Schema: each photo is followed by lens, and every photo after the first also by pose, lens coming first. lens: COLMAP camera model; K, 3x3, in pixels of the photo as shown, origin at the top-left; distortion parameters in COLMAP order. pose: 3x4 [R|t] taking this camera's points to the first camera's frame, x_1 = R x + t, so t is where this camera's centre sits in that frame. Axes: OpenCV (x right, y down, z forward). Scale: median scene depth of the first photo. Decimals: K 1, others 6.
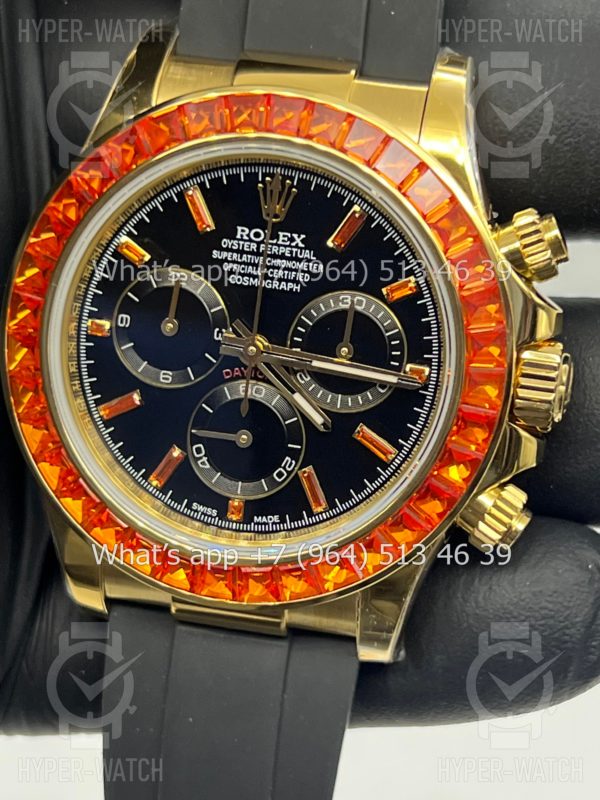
lens RADIAL K [[1915.5, 0, 300.0], [0, 1915.5, 400.0], [0, 0, 1]] dist [0.264786, -0.371467]
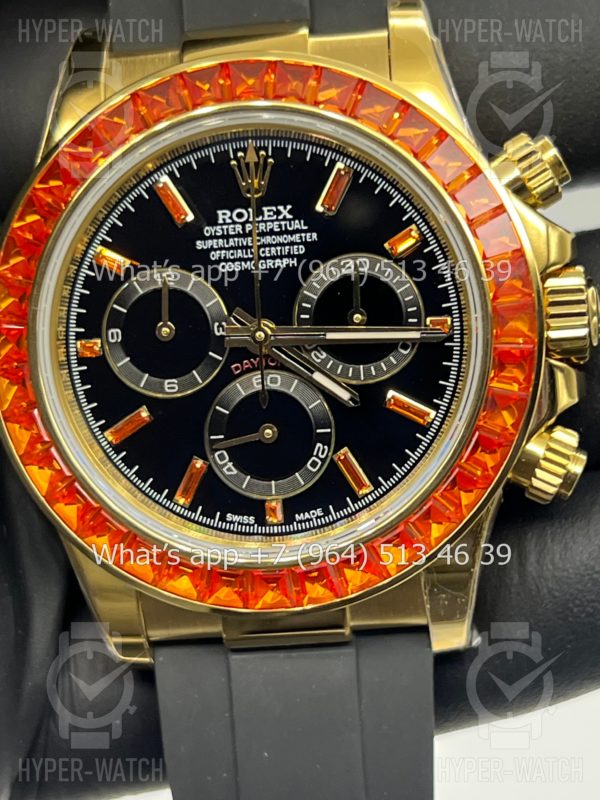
lens RADIAL K [[1915.5, 0, 300.0], [0, 1915.5, 400.0], [0, 0, 1]] dist [0.264786, -0.371467]
pose [[0.978189, -0.192280, 0.078579, -0.084282], [0.198349, 0.976983, -0.078502, 0.080440], [-0.061676, 0.092376, 0.993812, 0.079301]]
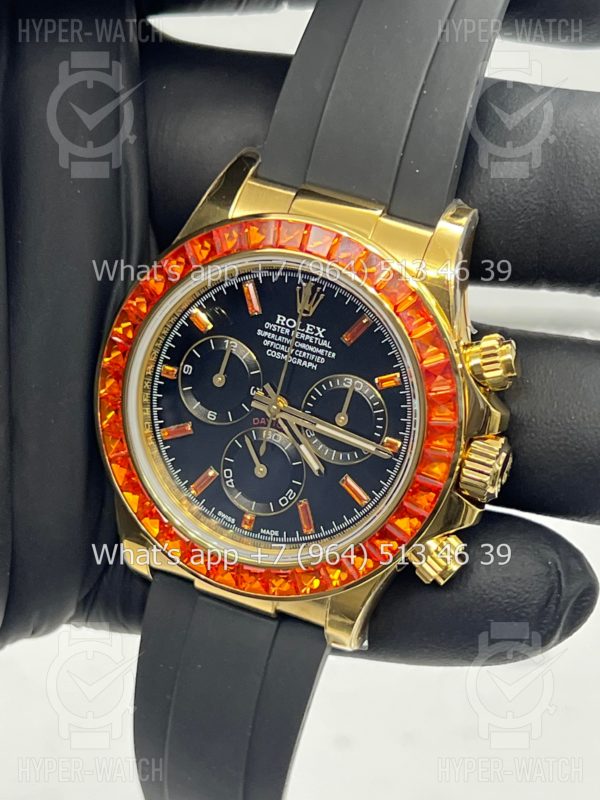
lens RADIAL K [[1915.5, 0, 300.0], [0, 1915.5, 400.0], [0, 0, 1]] dist [0.264786, -0.371467]
pose [[0.981468, 0.150745, -0.118308, 0.149534], [-0.142875, 0.987086, 0.072449, -0.130576], [0.127701, -0.054203, 0.990330, -0.324252]]
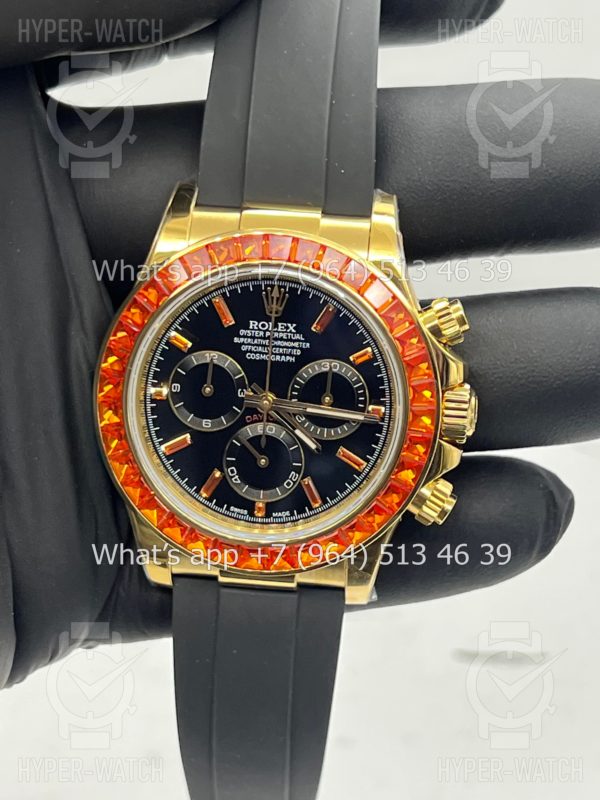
lens RADIAL K [[1915.5, 0, 300.0], [0, 1915.5, 400.0], [0, 0, 1]] dist [0.264786, -0.371467]
pose [[0.994086, -0.068944, 0.083900, -0.123113], [0.066129, 0.997166, 0.035884, -0.079811], [-0.086136, -0.030124, 0.995828, -0.489974]]
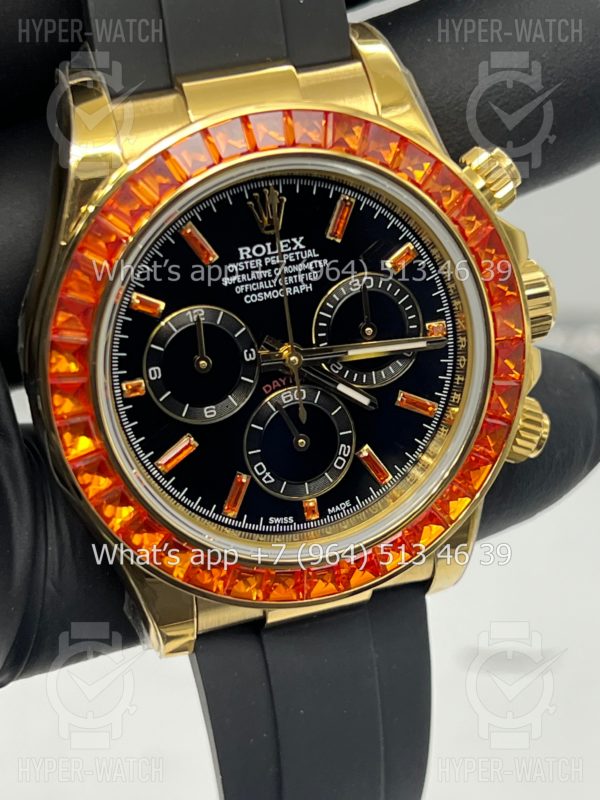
lens RADIAL K [[1915.5, 0, 300.0], [0, 1915.5, 400.0], [0, 0, 1]] dist [0.264786, -0.371467]
pose [[0.851626, -0.340970, 0.398087, -0.433699], [0.293611, 0.939478, 0.176563, -0.184096], [-0.434196, -0.033483, 0.900196, 0.075127]]
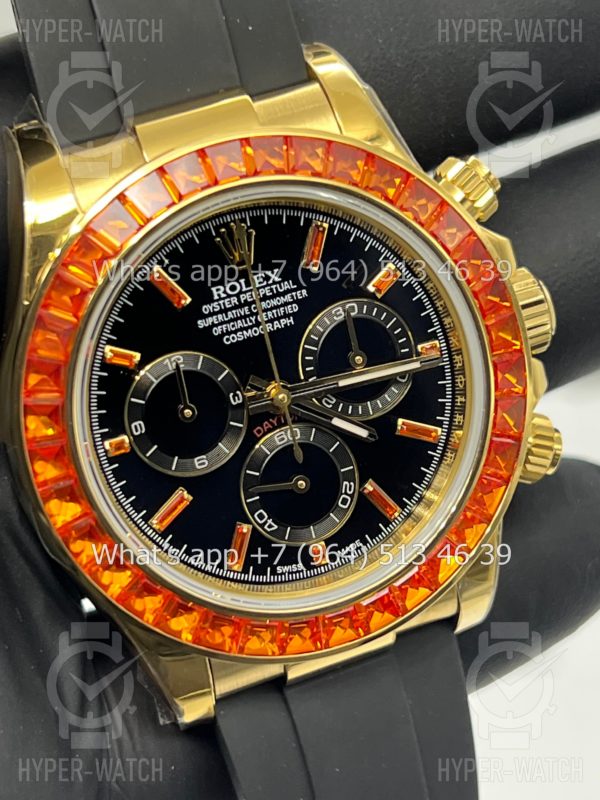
lens RADIAL K [[1915.5, 0, 300.0], [0, 1915.5, 400.0], [0, 0, 1]] dist [0.264786, -0.371467]
pose [[0.820253, -0.418159, 0.390292, -0.395057], [0.402286, 0.906792, 0.126076, -0.142896], [-0.406633, 0.053595, 0.912018, 0.107005]]
